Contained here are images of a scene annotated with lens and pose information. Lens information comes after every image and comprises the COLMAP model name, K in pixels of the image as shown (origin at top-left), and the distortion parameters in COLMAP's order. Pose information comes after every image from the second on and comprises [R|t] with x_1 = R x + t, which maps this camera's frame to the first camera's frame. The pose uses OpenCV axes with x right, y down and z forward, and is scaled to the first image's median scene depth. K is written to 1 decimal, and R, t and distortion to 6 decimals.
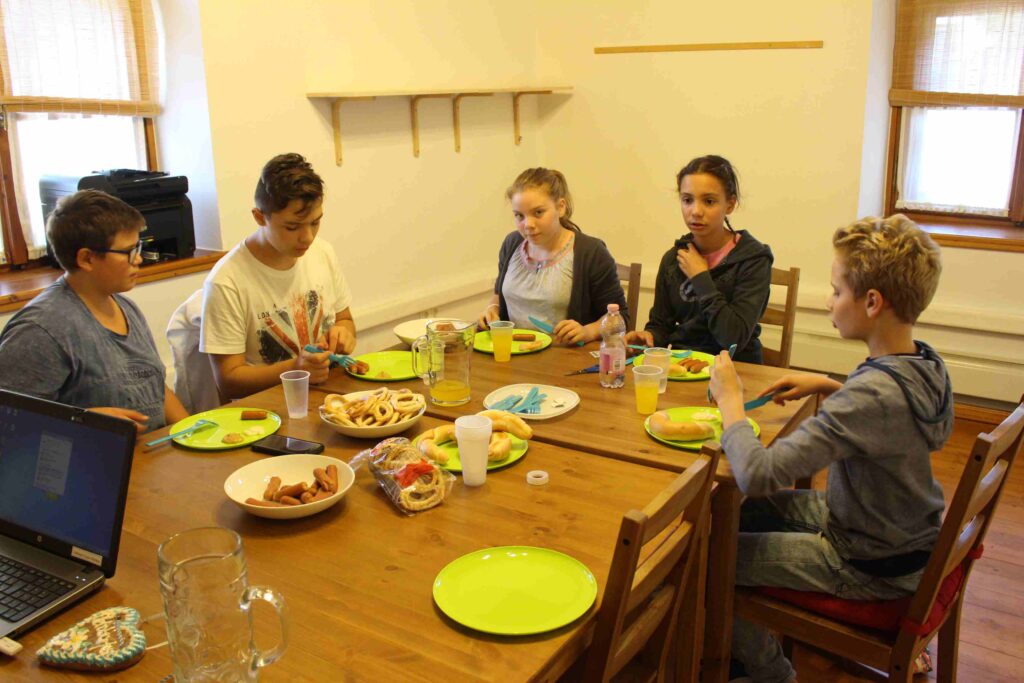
lens RADIAL K [[964.6, 0, 512.7], [0, 964.6, 342.4], [0, 0, 1]] dist [-0.074509, 0.000000]
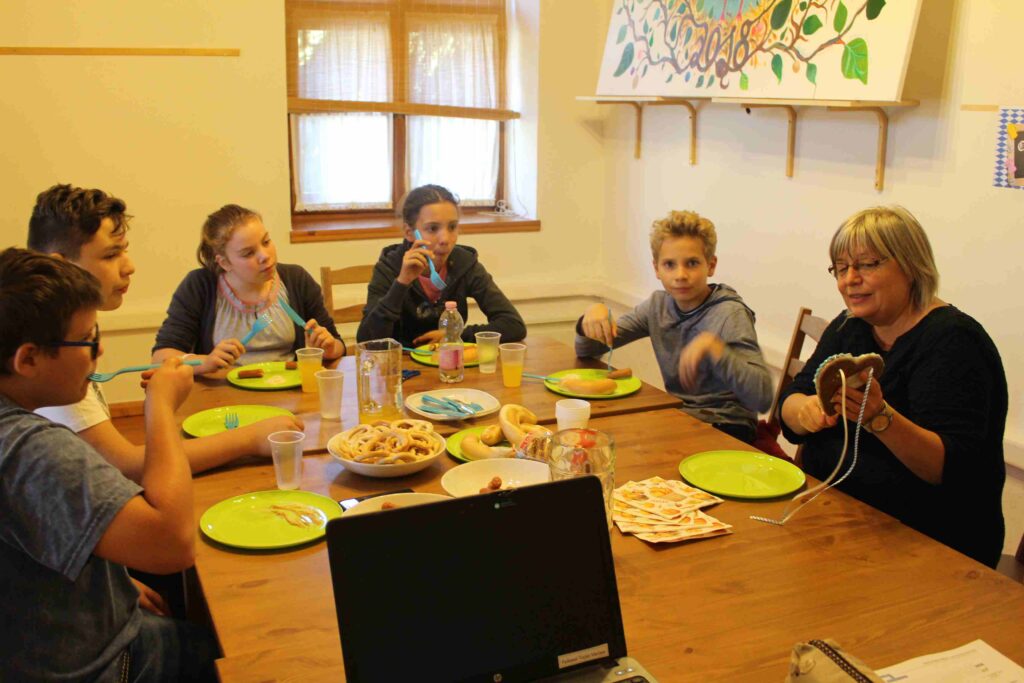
lens RADIAL K [[1034.4, 0, 512.3], [0, 1034.4, 341.3], [0, 0, 1]] dist [-0.015073, 0.000000]
pose [[0.555151, -0.181676, 0.811665, -0.438762], [0.201300, 0.976190, 0.080819, -0.047961], [-0.807023, 0.118521, 0.578504, 0.177867]]
